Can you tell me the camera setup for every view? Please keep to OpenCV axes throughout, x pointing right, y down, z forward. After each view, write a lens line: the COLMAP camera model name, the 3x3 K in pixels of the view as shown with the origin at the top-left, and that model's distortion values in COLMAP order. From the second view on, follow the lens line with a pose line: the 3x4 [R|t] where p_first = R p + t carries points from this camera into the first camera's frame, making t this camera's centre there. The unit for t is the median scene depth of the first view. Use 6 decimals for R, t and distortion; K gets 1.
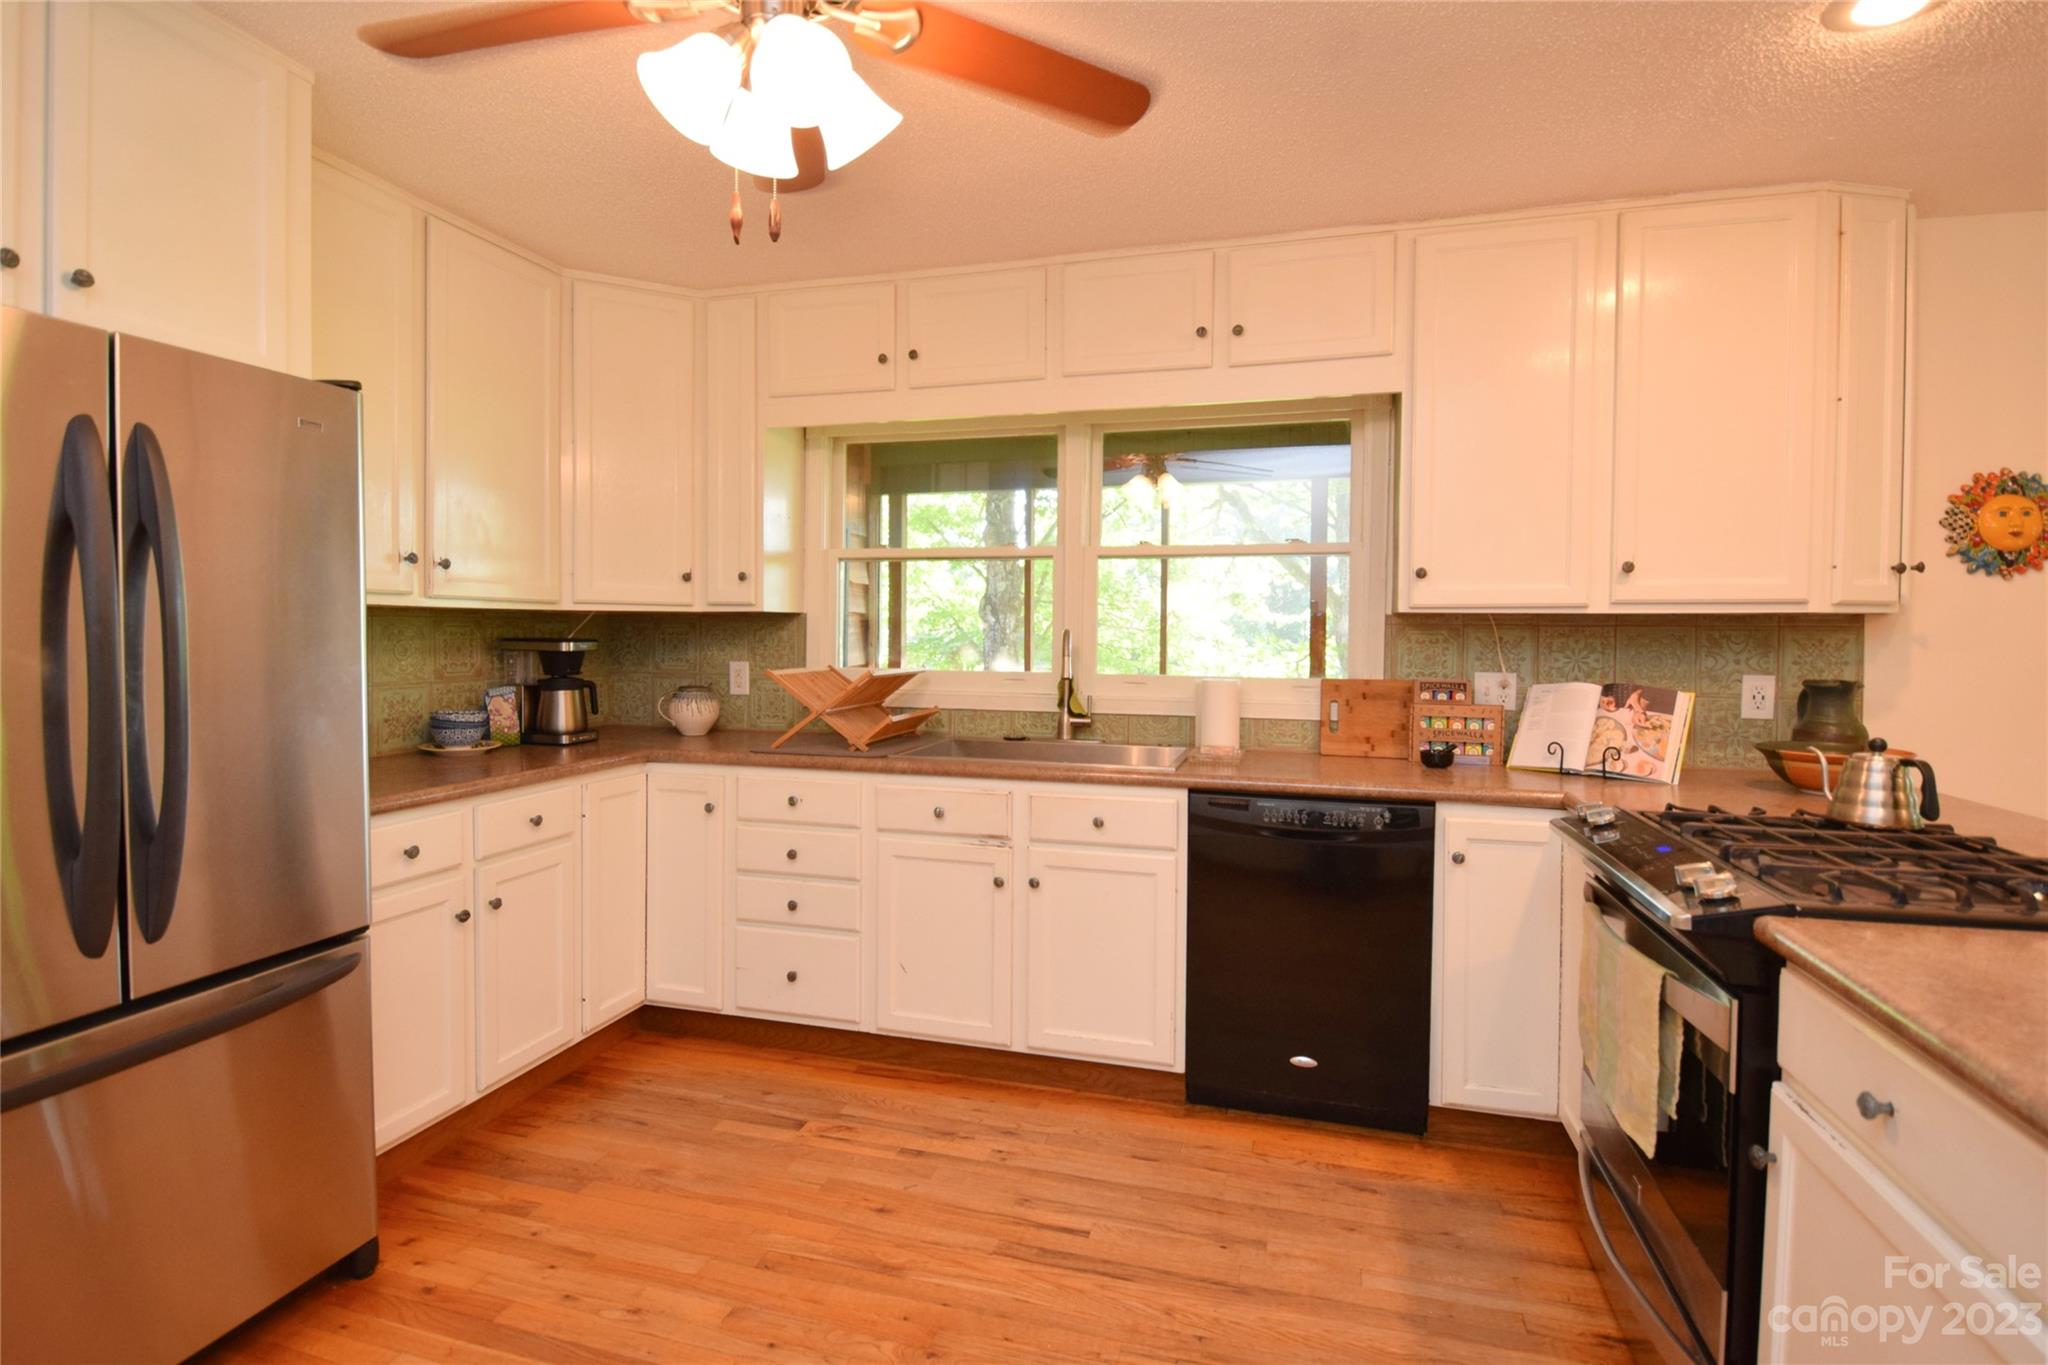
lens RADIAL K [[993.4, 0, 1013.6], [0, 993.4, 662.5], [0, 0, 1]] dist [0.018971, -0.028326]
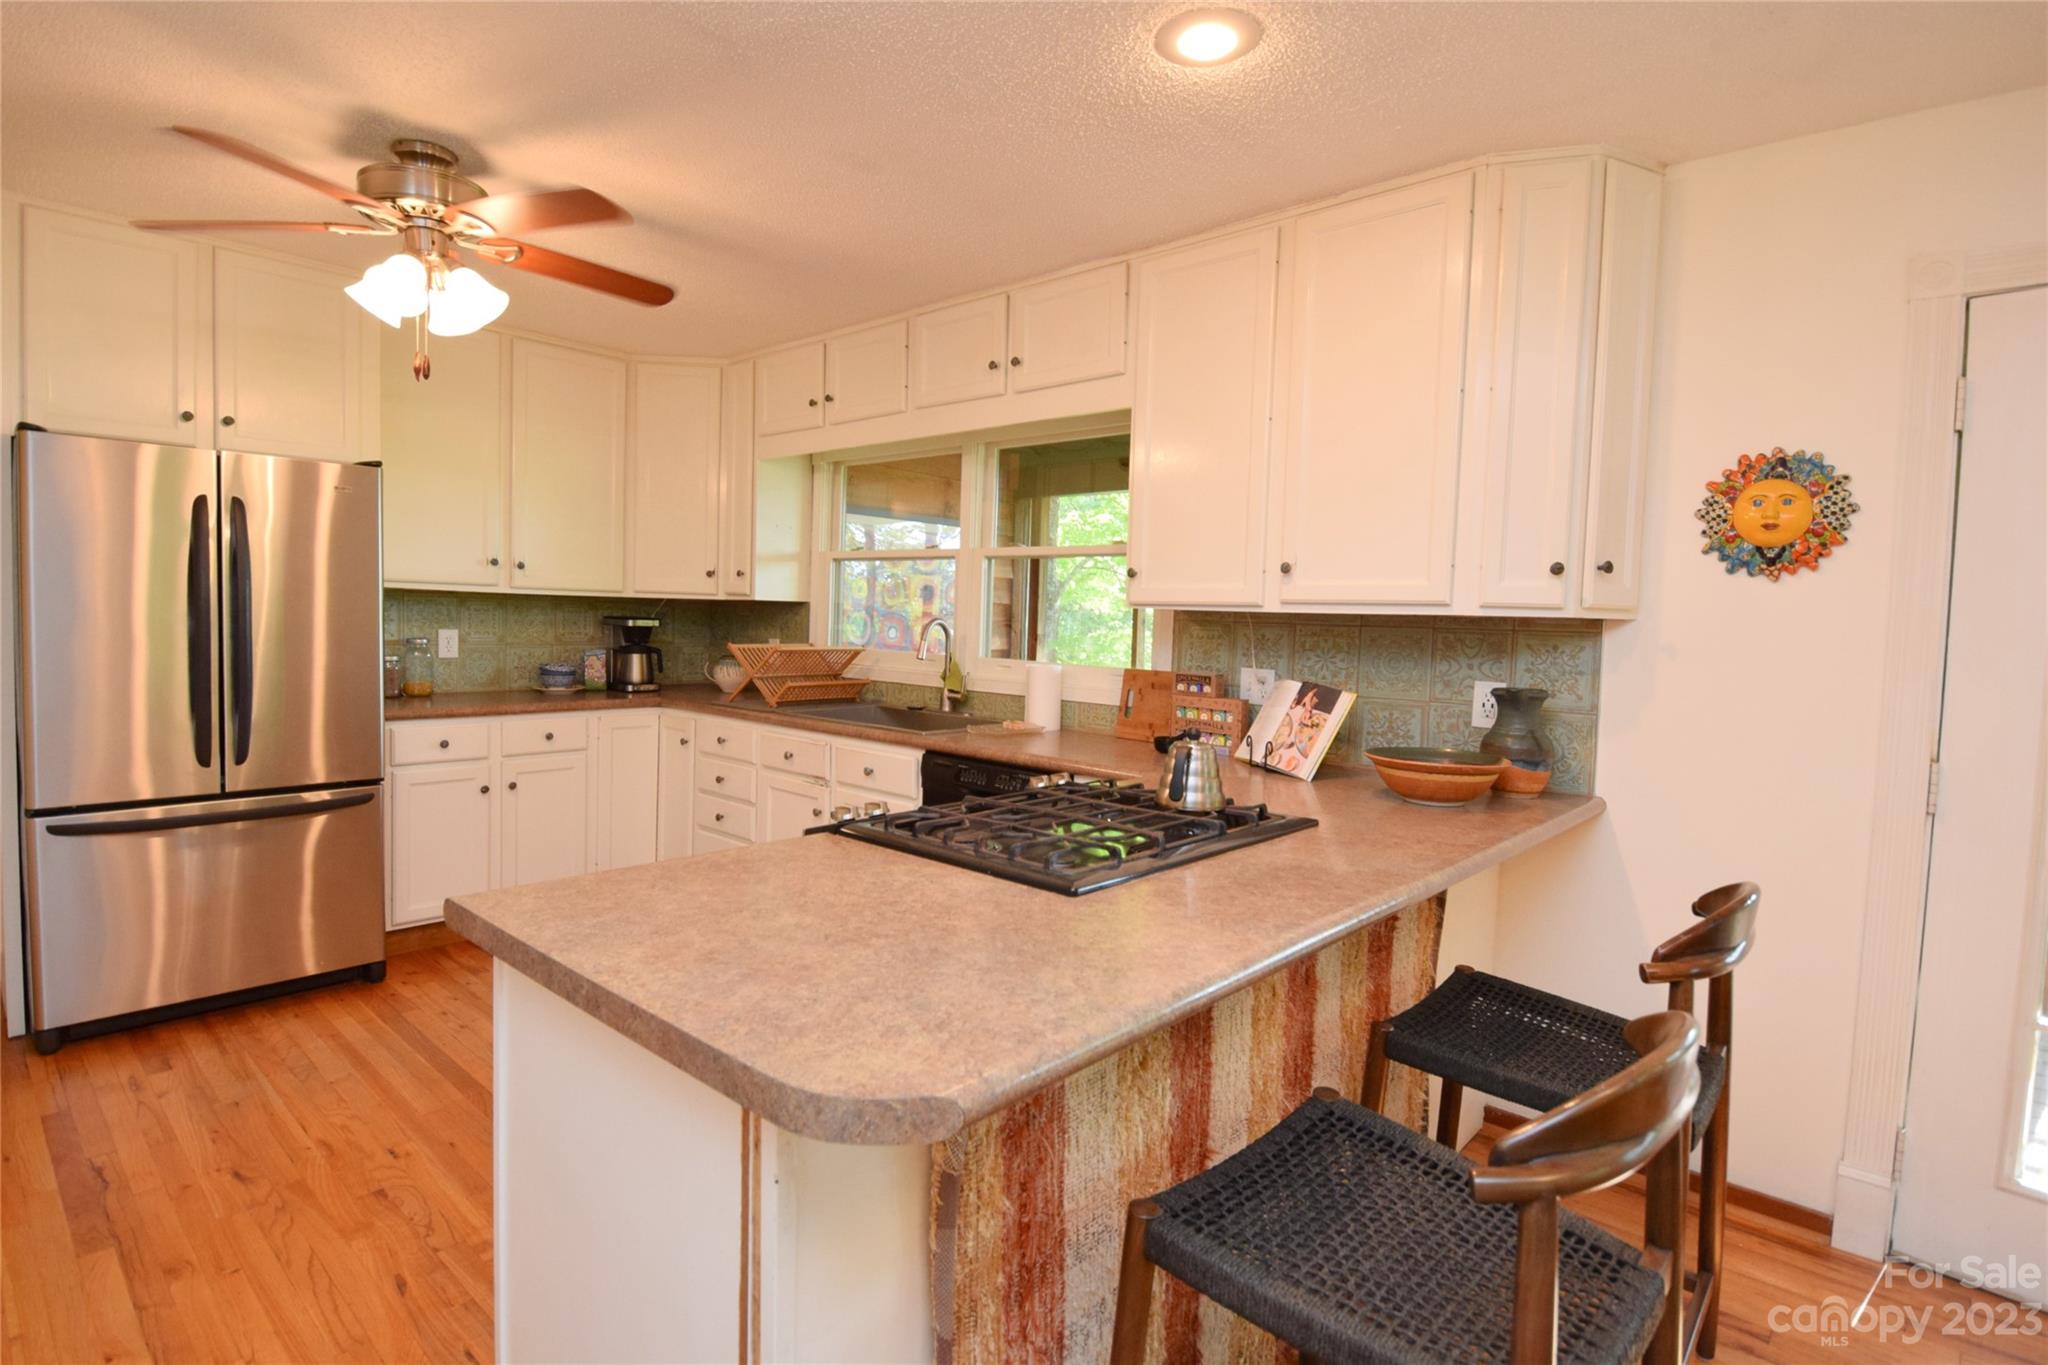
lens RADIAL K [[993.4, 0, 1013.6], [0, 993.4, 662.5], [0, 0, 1]] dist [0.018971, -0.028326]
pose [[0.898304, 0.041246, -0.437434, 0.710037], [-0.037431, 0.999149, 0.017342, -0.004683], [0.437777, 0.000796, 0.899083, -0.040150]]
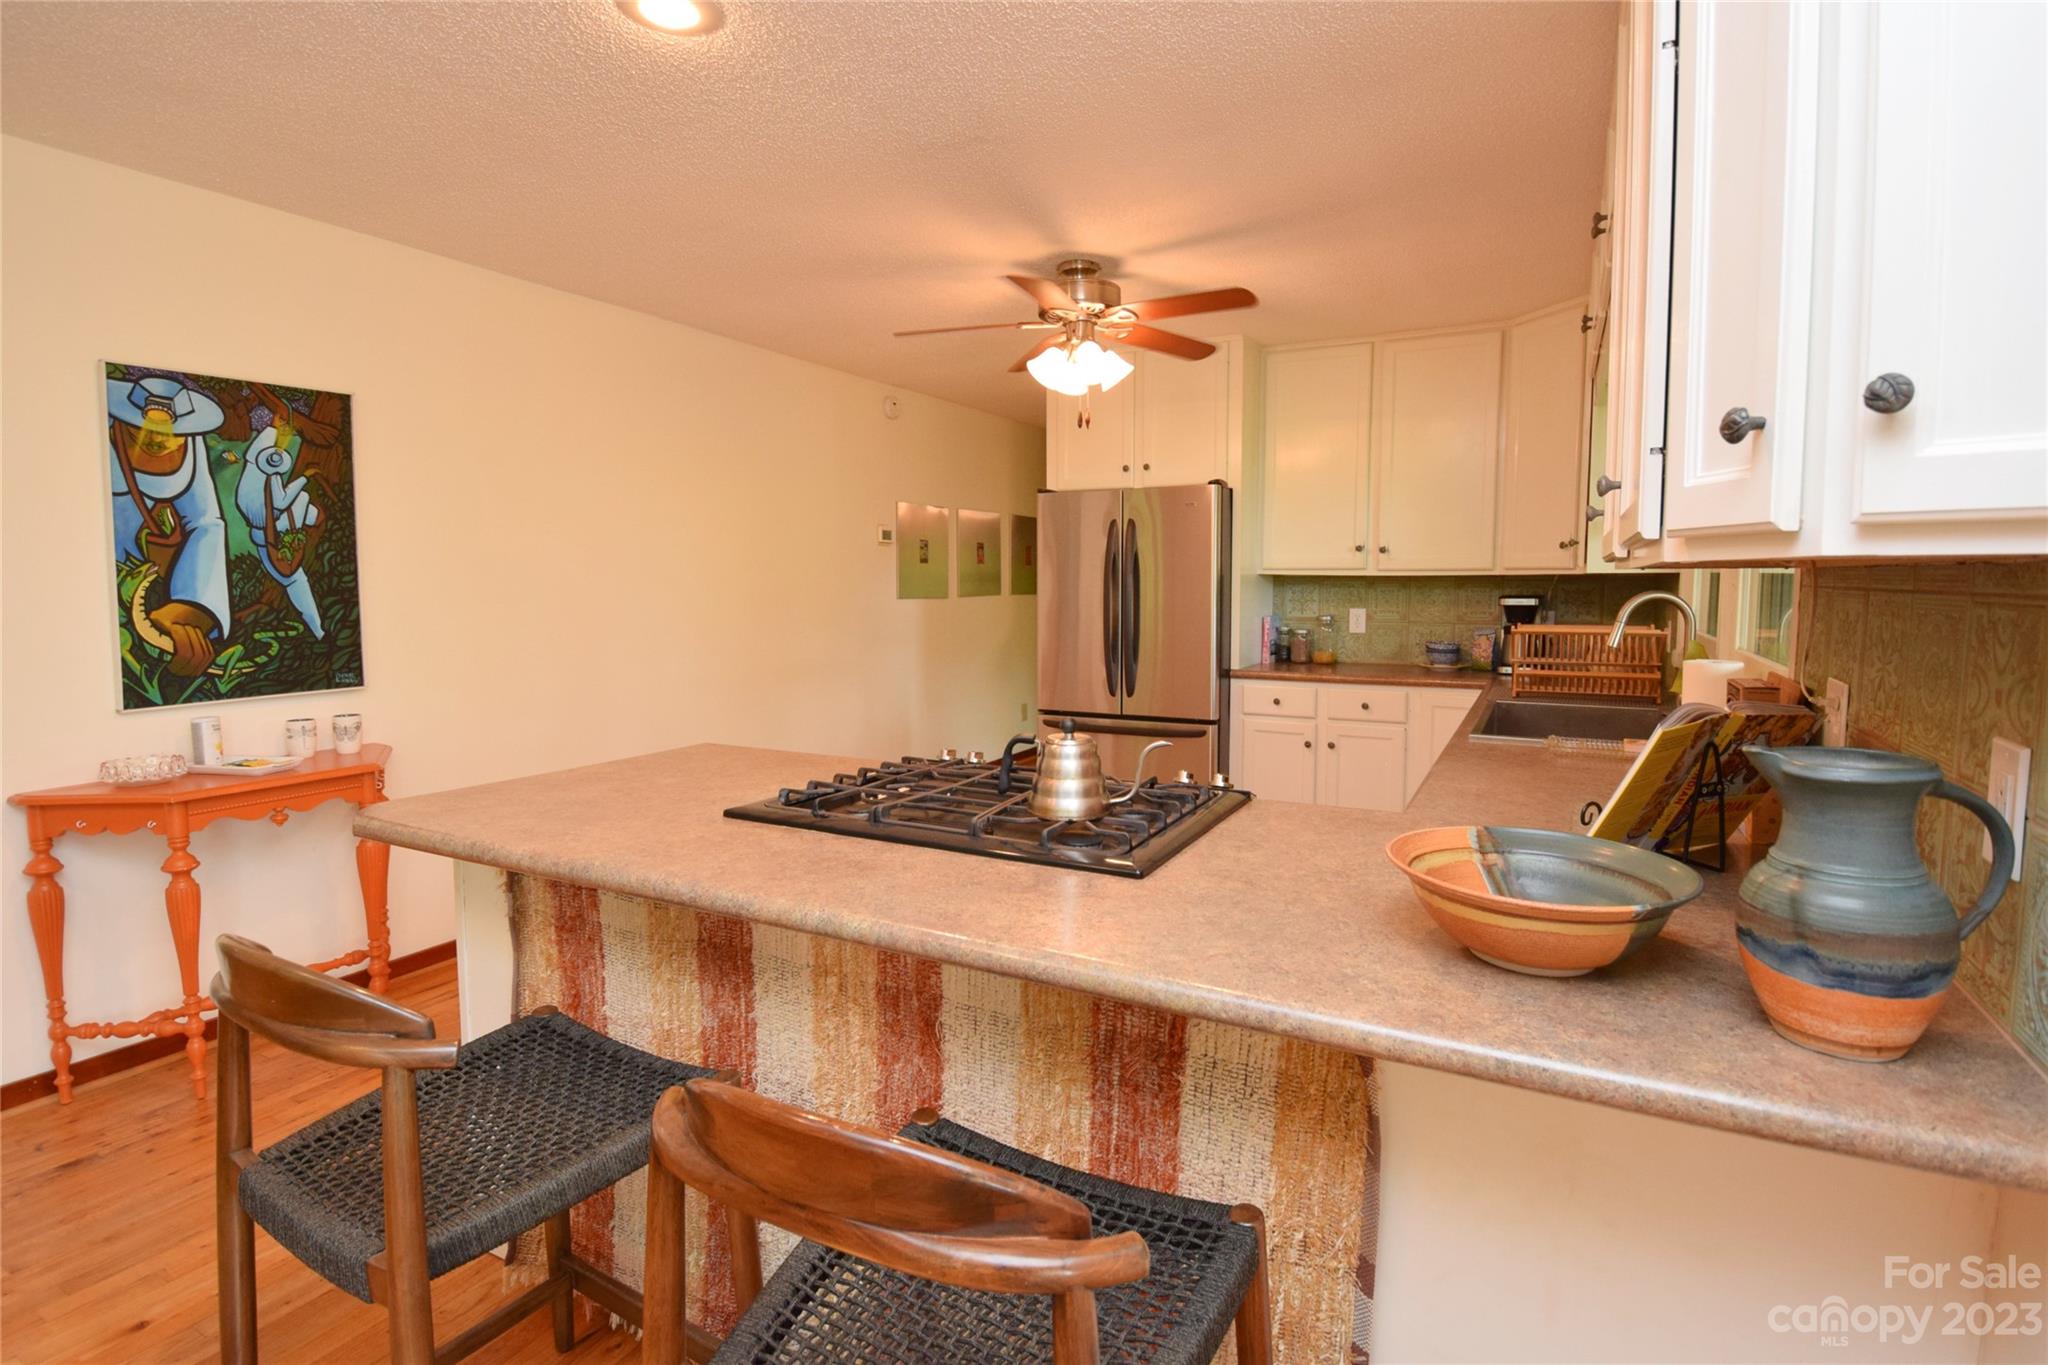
lens RADIAL K [[993.4, 0, 1013.6], [0, 993.4, 662.5], [0, 0, 1]] dist [0.018971, -0.028326]
pose [[-0.220638, 0.075142, -0.972457, 1.087884], [-0.028707, 0.996096, 0.083481, -0.028915], [0.974933, 0.046335, -0.217619, 0.694831]]
